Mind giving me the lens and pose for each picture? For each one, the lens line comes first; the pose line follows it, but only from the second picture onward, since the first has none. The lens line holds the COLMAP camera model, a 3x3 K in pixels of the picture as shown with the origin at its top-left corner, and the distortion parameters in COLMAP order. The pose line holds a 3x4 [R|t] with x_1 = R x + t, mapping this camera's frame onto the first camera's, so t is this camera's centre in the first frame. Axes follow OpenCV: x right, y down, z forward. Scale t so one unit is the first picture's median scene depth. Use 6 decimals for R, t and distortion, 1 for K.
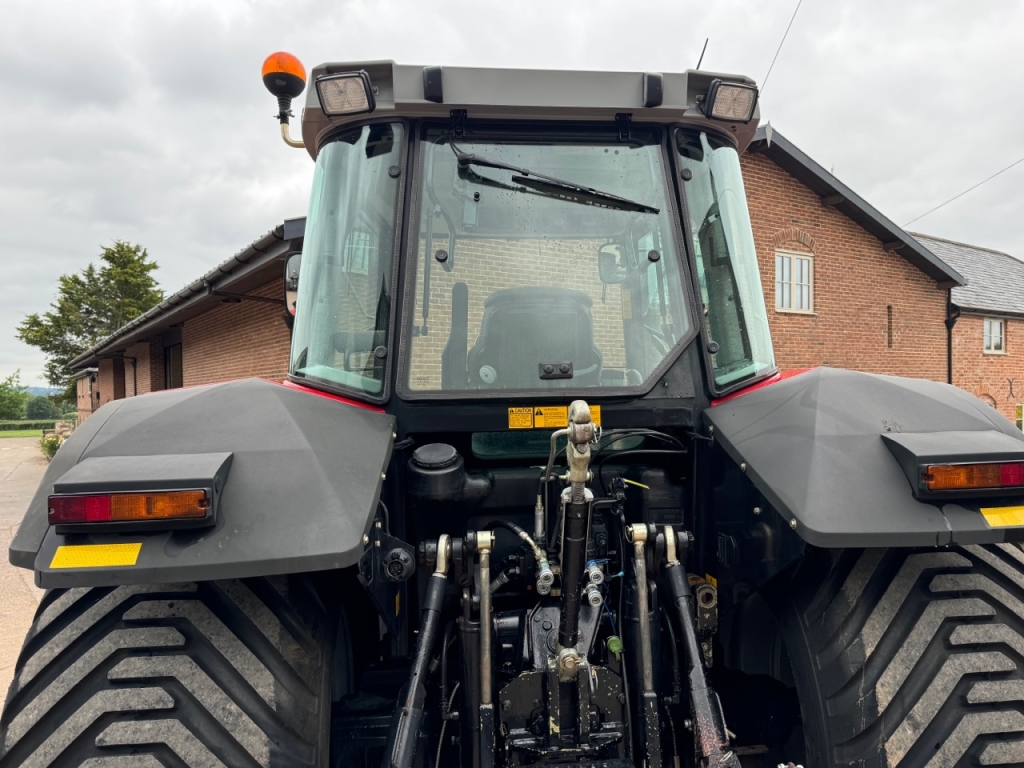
lens RADIAL K [[758.8, 0, 547.2], [0, 758.8, 411.7], [0, 0, 1]] dist [0.110587, -0.170000]
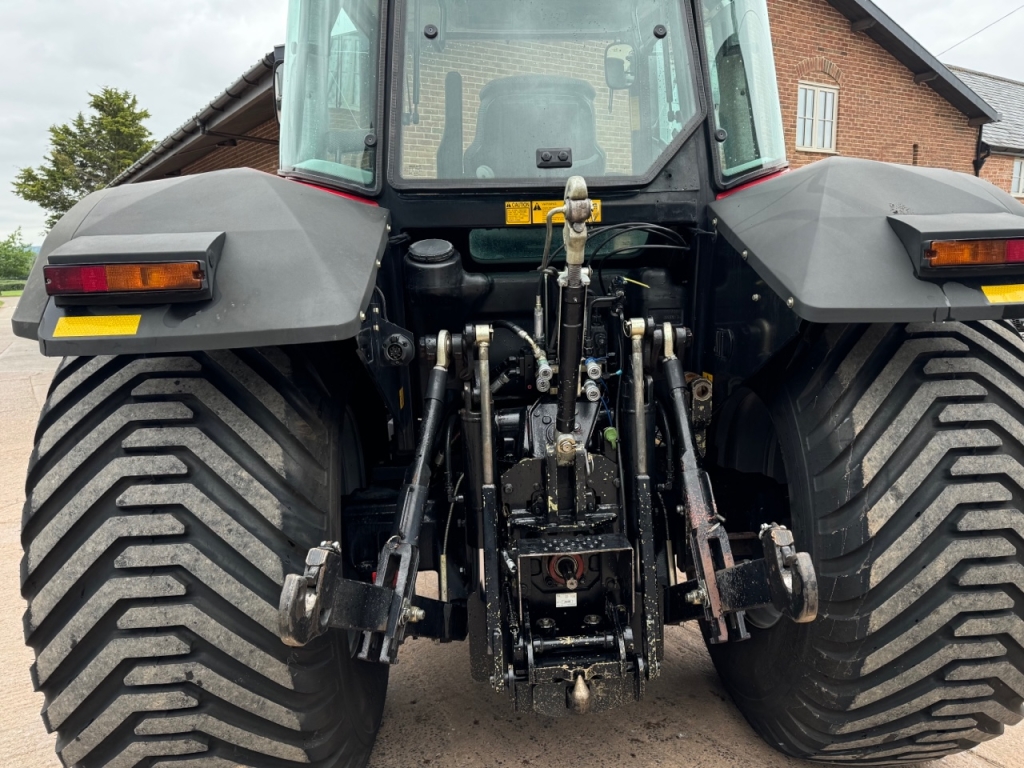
lens RADIAL K [[757.1, 0, 543.7], [0, 757.1, 417.0], [0, 0, 1]] dist [0.083690, -0.105557]
pose [[0.999844, -0.003477, -0.017327, 0.014276], [0.006712, 0.981701, 0.190312, 0.082357], [0.016348, -0.190398, 0.981571, -0.005358]]
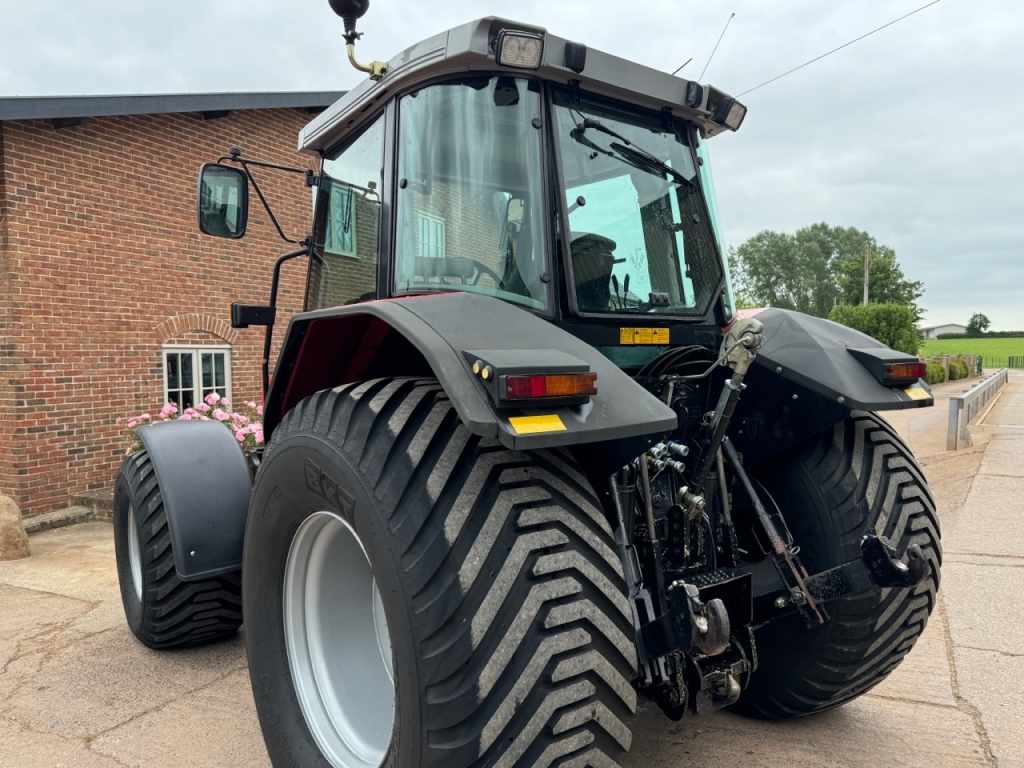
lens RADIAL K [[758.8, 0, 547.2], [0, 758.8, 411.7], [0, 0, 1]] dist [0.110587, -0.170000]
pose [[0.843403, -0.023926, 0.536748, -0.880331], [-0.005729, 0.998551, 0.053513, 0.072093], [-0.537251, -0.048208, 0.842044, -0.029689]]
